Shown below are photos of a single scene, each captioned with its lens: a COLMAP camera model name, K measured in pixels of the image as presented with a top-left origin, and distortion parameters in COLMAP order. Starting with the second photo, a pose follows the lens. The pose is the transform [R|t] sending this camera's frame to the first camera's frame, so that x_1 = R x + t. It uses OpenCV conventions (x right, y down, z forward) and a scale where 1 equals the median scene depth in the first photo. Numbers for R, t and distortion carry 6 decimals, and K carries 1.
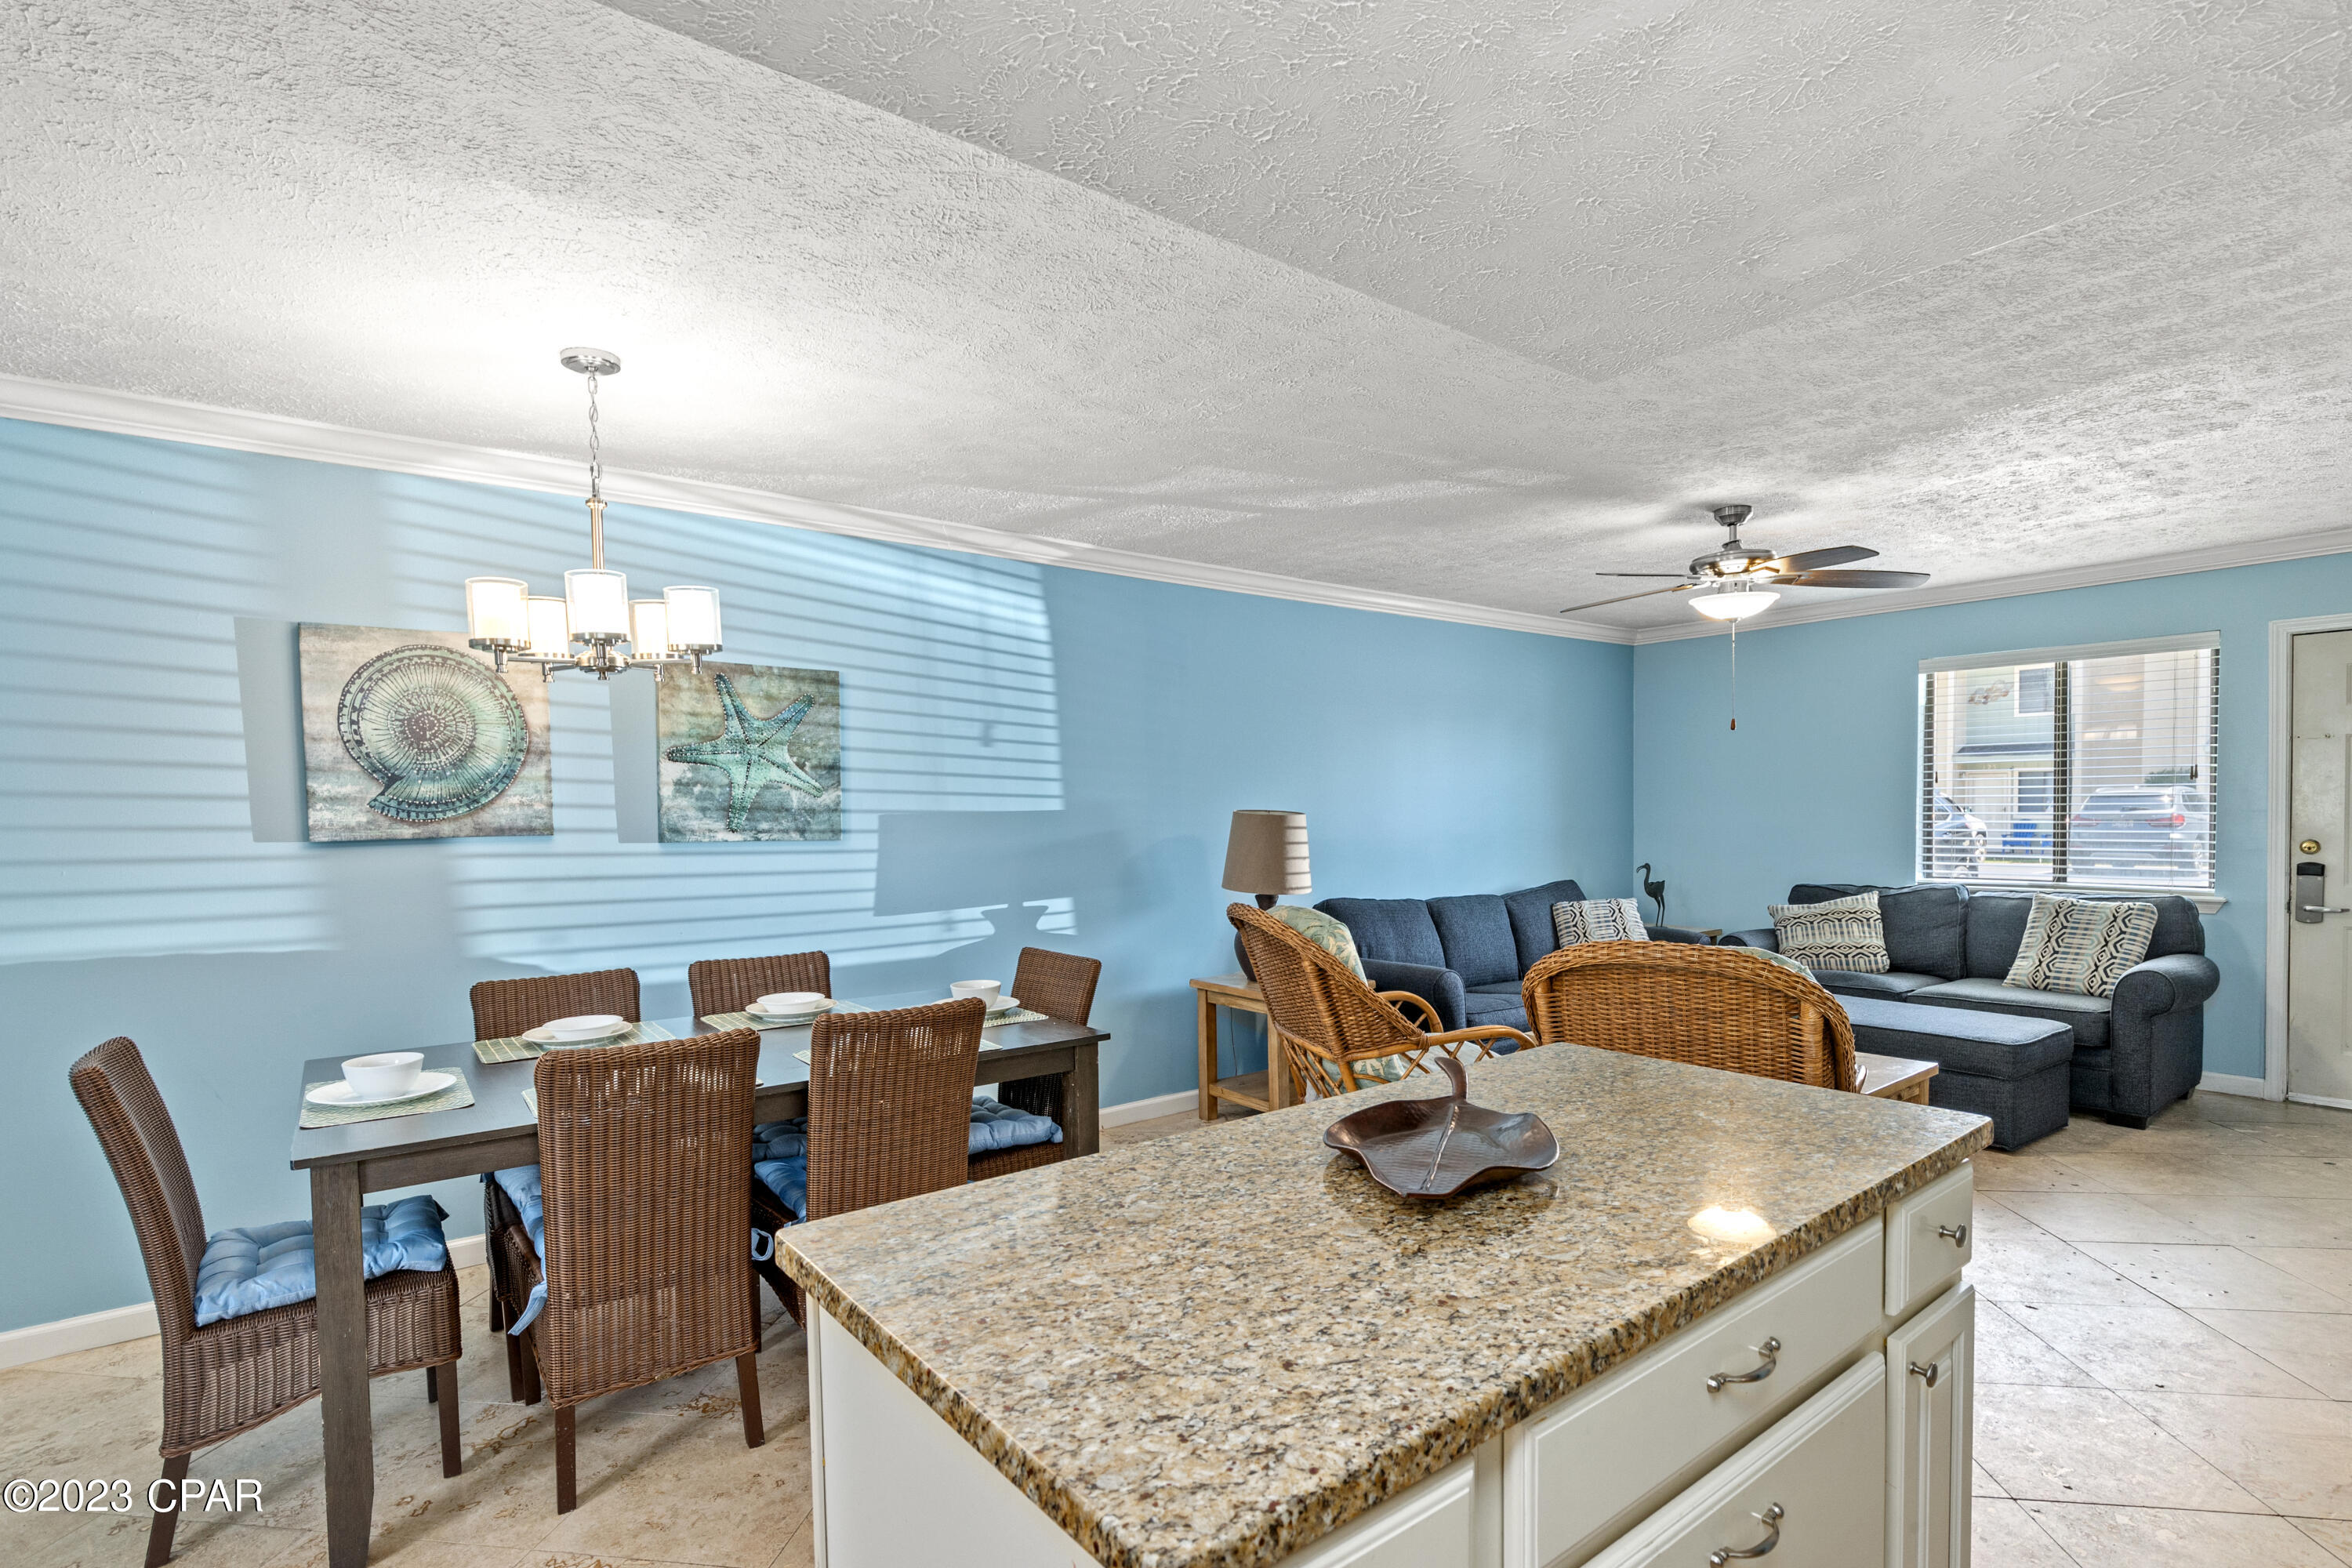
lens RADIAL K [[1136.4, 0, 1176.1], [0, 1136.4, 793.9], [0, 0, 1]] dist [-0.000534, -0.000019]
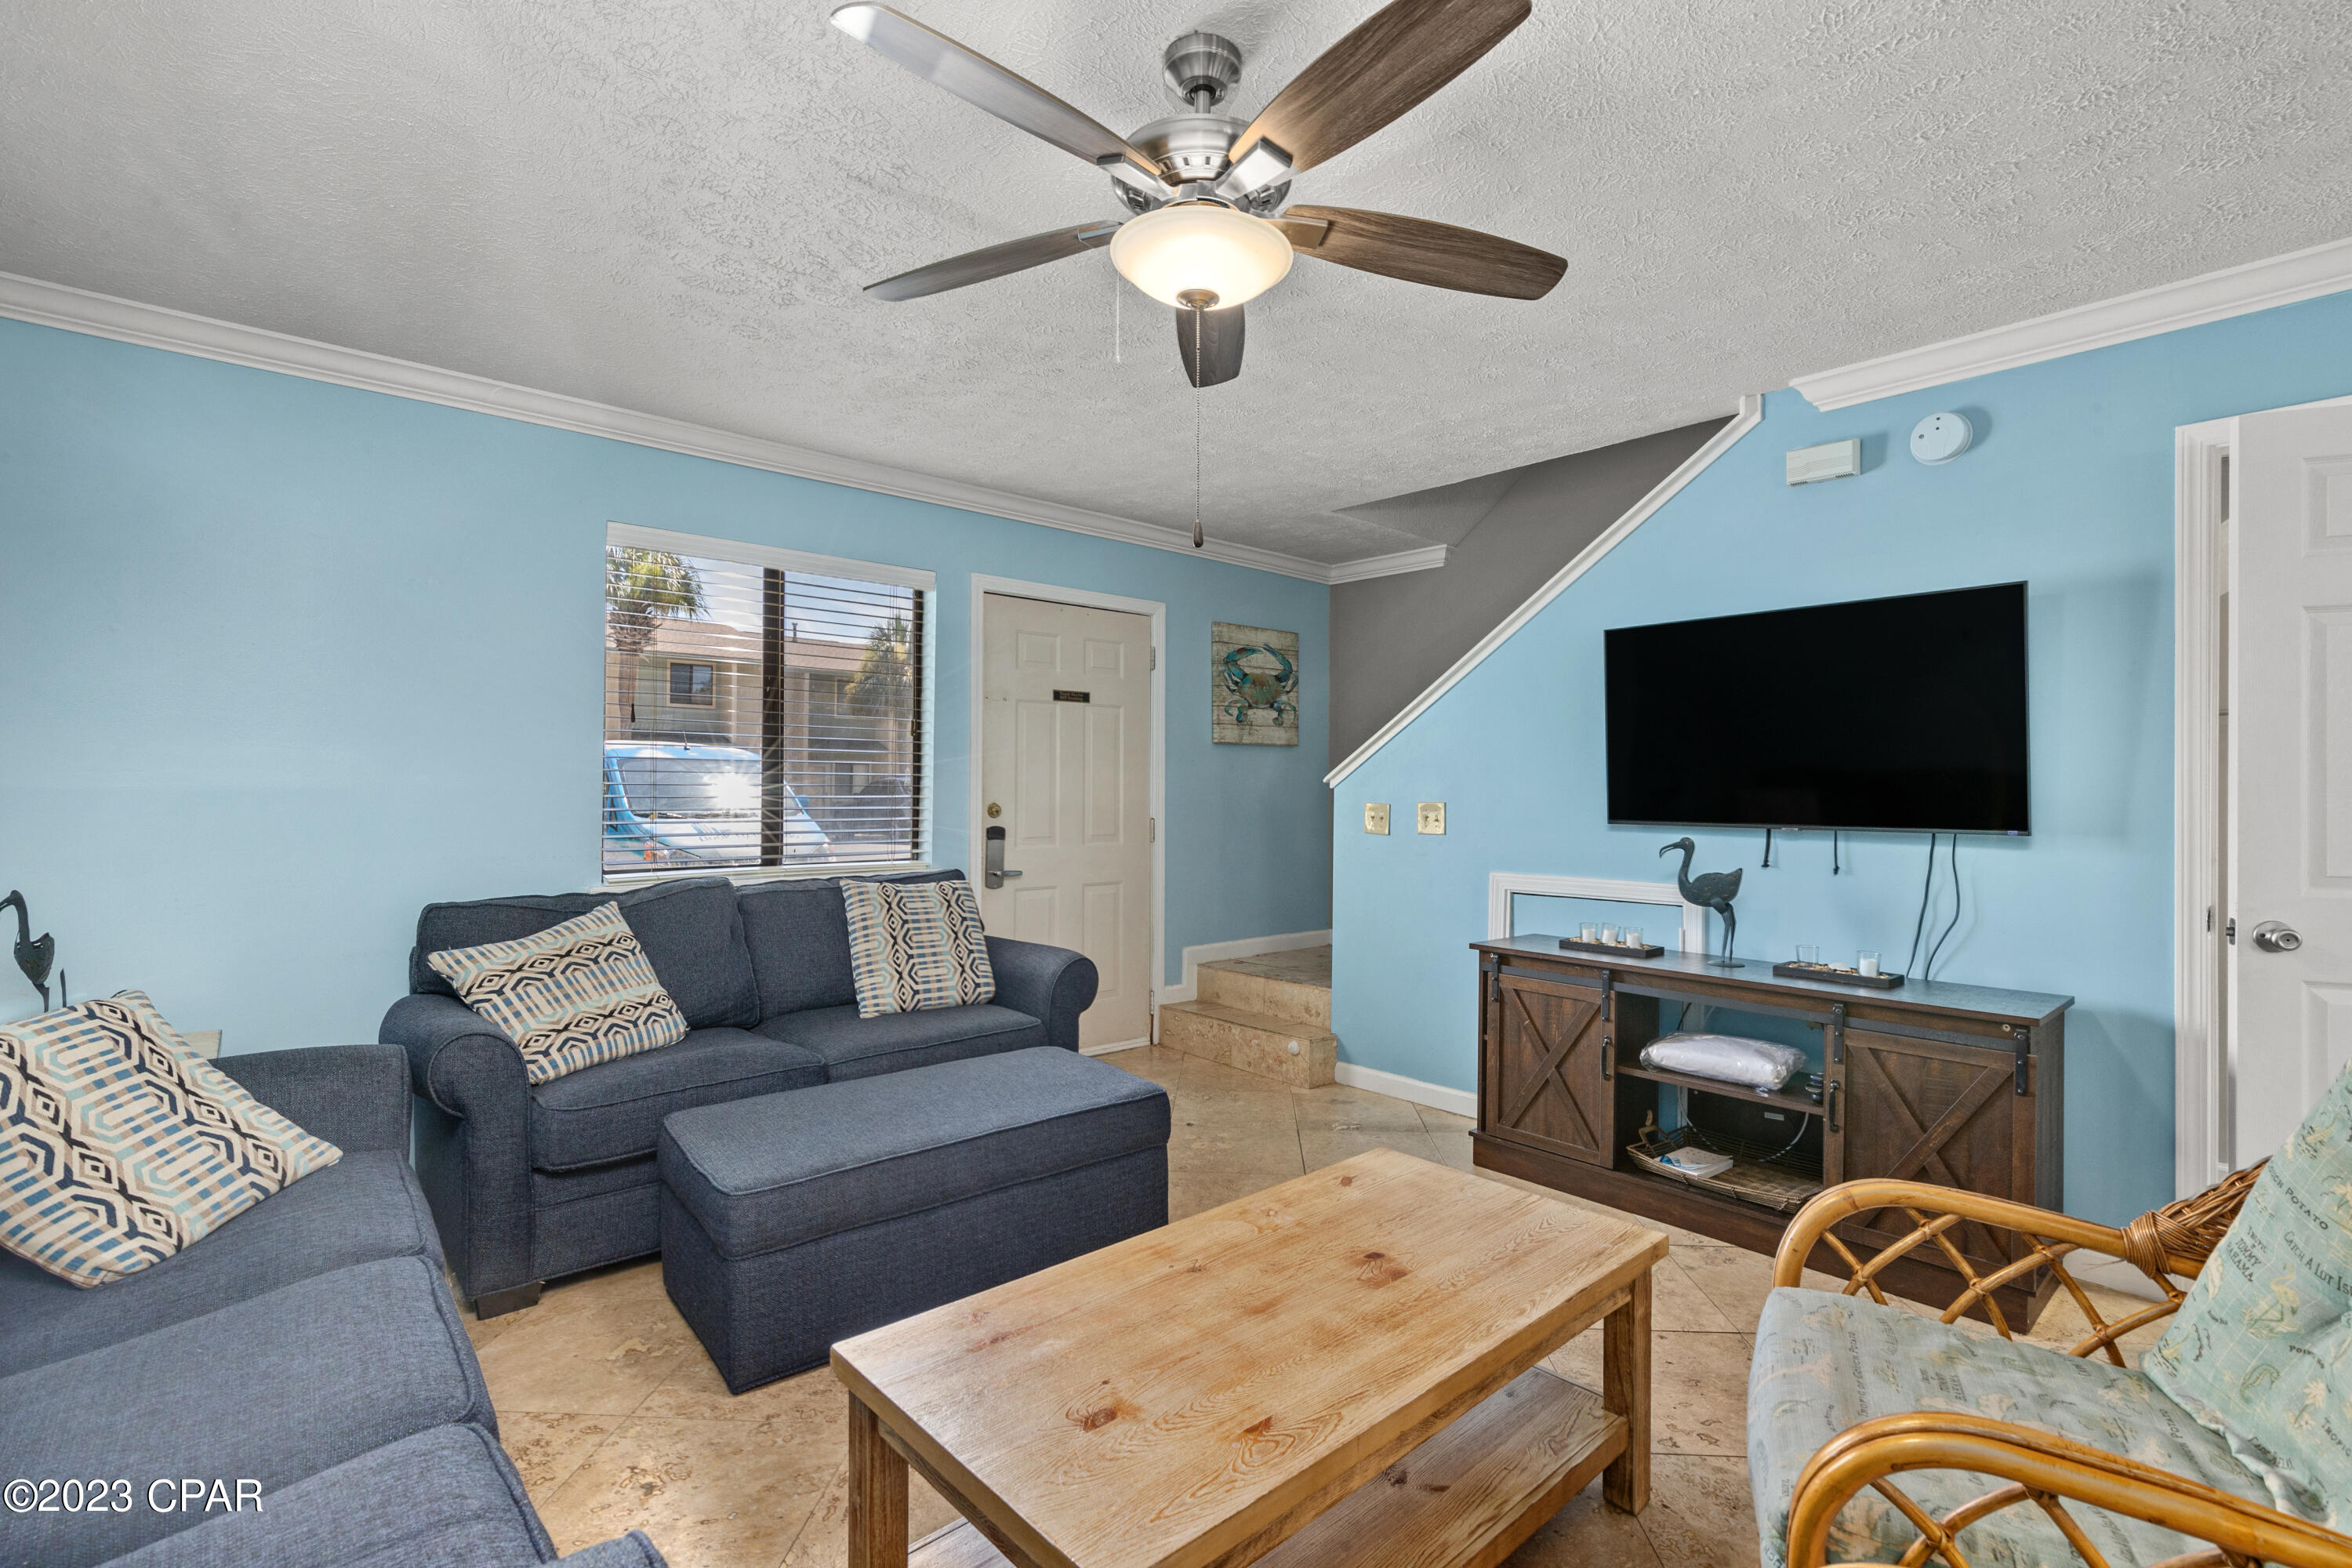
lens RADIAL K [[1073.3, 0, 1179.5], [0, 1073.3, 788.6], [0, 0, 1]] dist [-0.002536, -0.000106]
pose [[-0.073320, 0.008589, 0.997271, 0.064877], [-0.018218, 0.999785, -0.009950, 0.035517], [-0.997142, -0.018898, -0.073148, 0.942144]]
